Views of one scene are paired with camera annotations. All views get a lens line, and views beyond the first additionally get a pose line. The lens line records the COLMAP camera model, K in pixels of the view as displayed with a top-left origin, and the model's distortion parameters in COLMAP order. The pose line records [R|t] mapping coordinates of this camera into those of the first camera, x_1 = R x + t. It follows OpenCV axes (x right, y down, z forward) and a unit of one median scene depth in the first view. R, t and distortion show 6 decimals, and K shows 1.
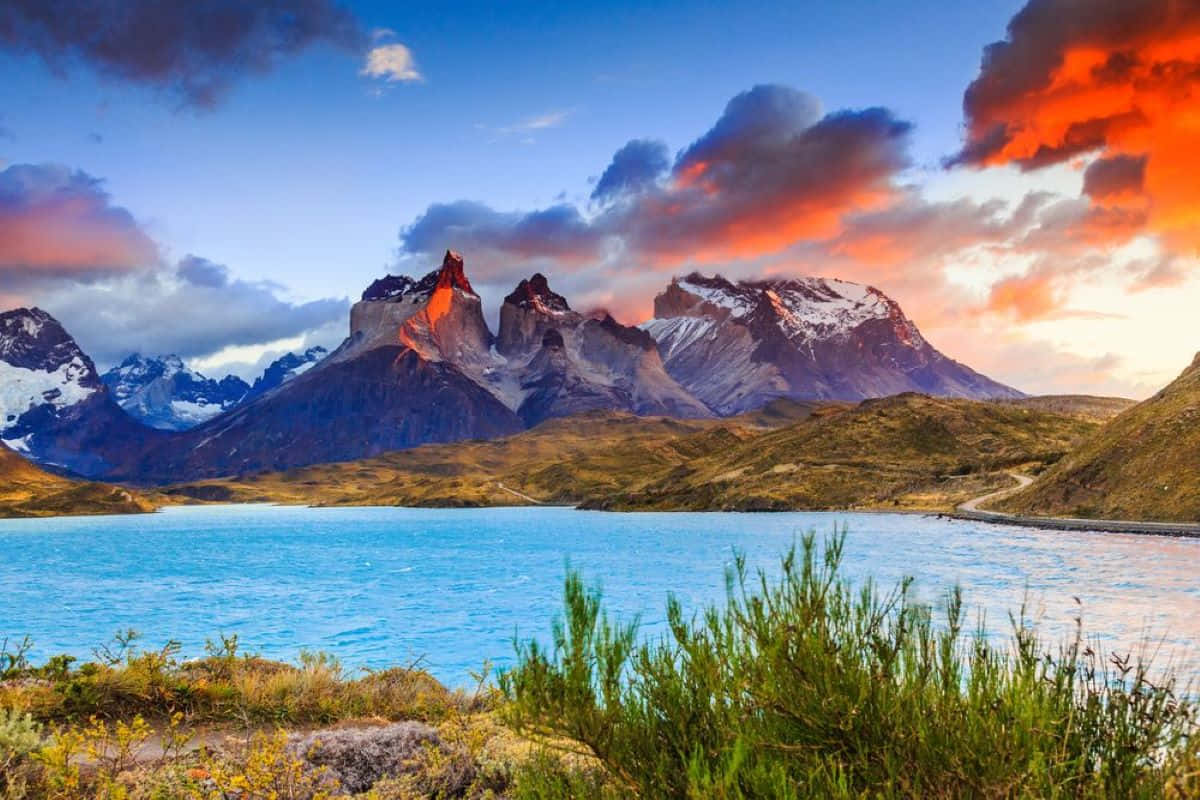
lens RADIAL K [[1133.4, 0, 604.9], [0, 1133.4, 401.5], [0, 0, 1]] dist [0.005181, 0.000000]
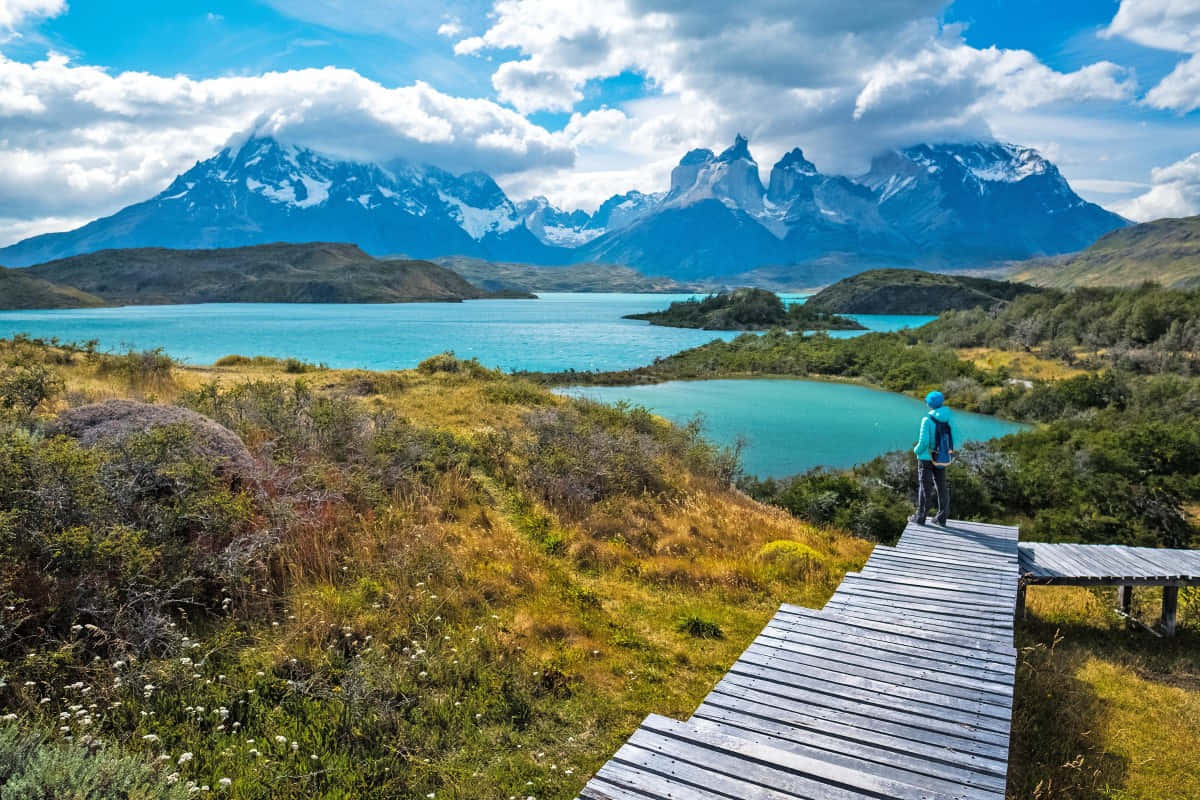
lens RADIAL K [[862.9, 0, 598.0], [0, 862.9, 391.5], [0, 0, 1]] dist [0.000076, 0.004747]
pose [[0.972278, 0.050598, -0.228286, -0.035662], [-0.004688, 0.980328, 0.197319, -0.017510], [0.233779, -0.190779, 0.953389, -0.228225]]
